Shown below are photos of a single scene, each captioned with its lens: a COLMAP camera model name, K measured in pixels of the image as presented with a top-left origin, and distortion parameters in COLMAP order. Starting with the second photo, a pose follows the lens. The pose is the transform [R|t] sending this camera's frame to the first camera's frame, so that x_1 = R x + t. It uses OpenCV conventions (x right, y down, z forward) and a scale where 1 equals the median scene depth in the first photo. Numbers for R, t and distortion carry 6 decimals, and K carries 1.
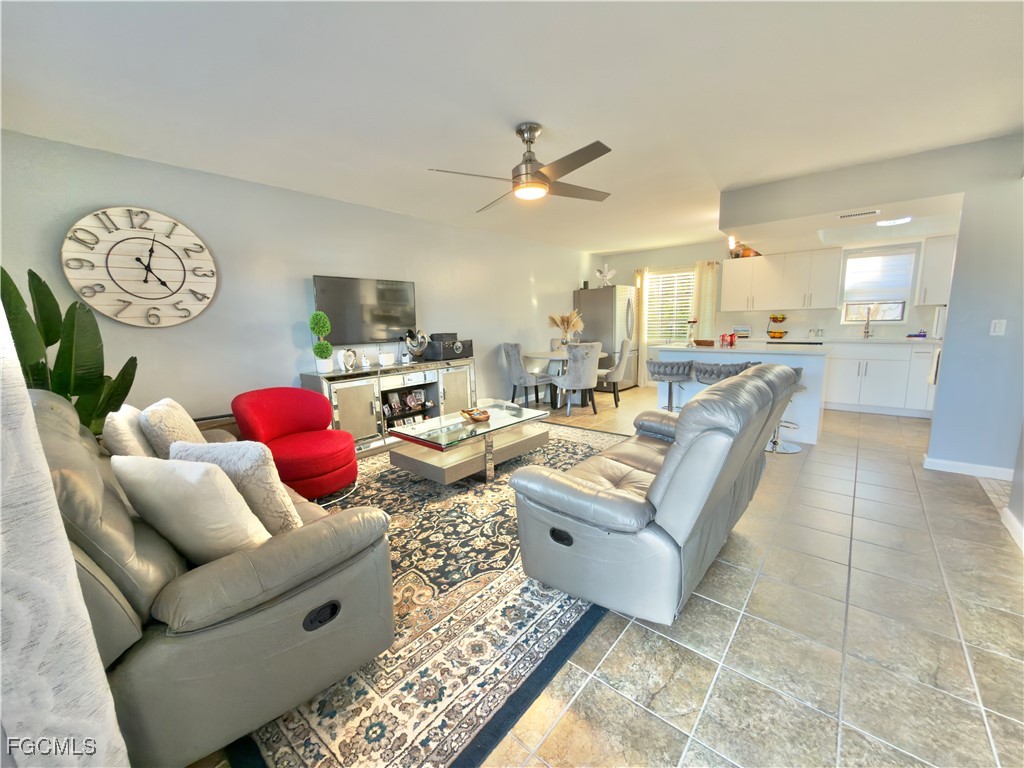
lens RADIAL K [[407.3, 0, 517.0], [0, 407.3, 387.7], [0, 0, 1]] dist [-0.001725, -0.000105]
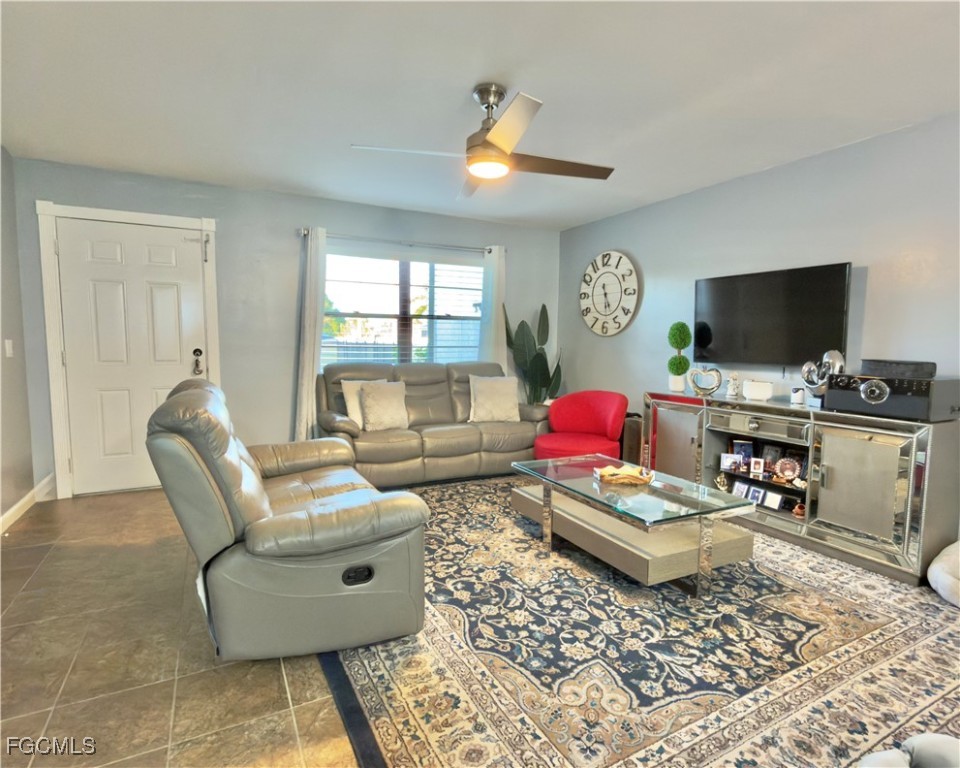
lens RADIAL K [[507.7, 0, 479.6], [0, 507.7, 385.5], [0, 0, 1]] dist [0.001657, 0.000193]
pose [[-0.375361, 0.102548, -0.921189, 0.829215], [-0.153627, 0.973231, 0.170941, -0.203387], [0.914059, 0.205684, -0.349558, 1.190307]]
